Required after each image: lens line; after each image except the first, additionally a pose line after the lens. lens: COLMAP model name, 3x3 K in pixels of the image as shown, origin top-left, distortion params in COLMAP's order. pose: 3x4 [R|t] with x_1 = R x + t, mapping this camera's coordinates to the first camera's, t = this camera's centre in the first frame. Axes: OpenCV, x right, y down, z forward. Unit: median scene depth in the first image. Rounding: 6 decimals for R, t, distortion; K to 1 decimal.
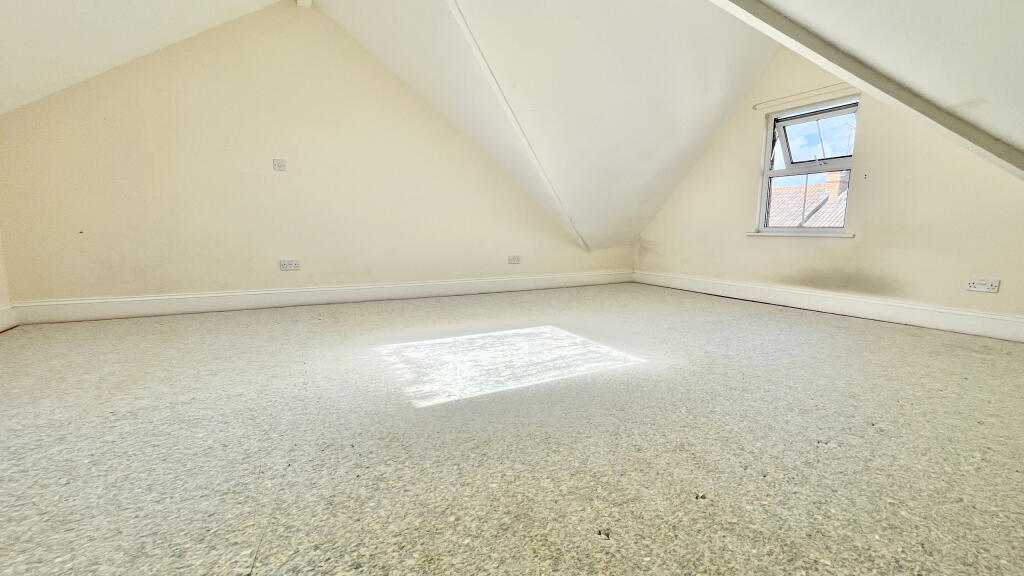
lens RADIAL K [[413.3, 0, 511.1], [0, 413.3, 294.6], [0, 0, 1]] dist [-0.001890, -0.000807]
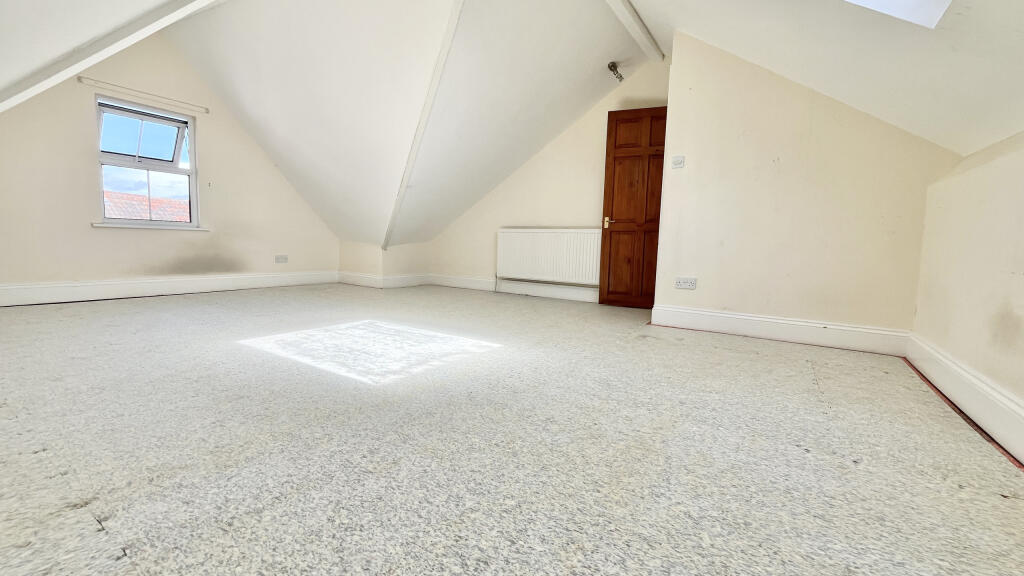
lens RADIAL K [[413.3, 0, 511.7], [0, 413.3, 286.0], [0, 0, 1]] dist [-0.001890, -0.000807]
pose [[-0.473690, -0.116336, 0.872974, -1.184033], [0.100782, 0.977565, 0.184960, -0.175835], [-0.874906, 0.175594, -0.451338, 1.218217]]
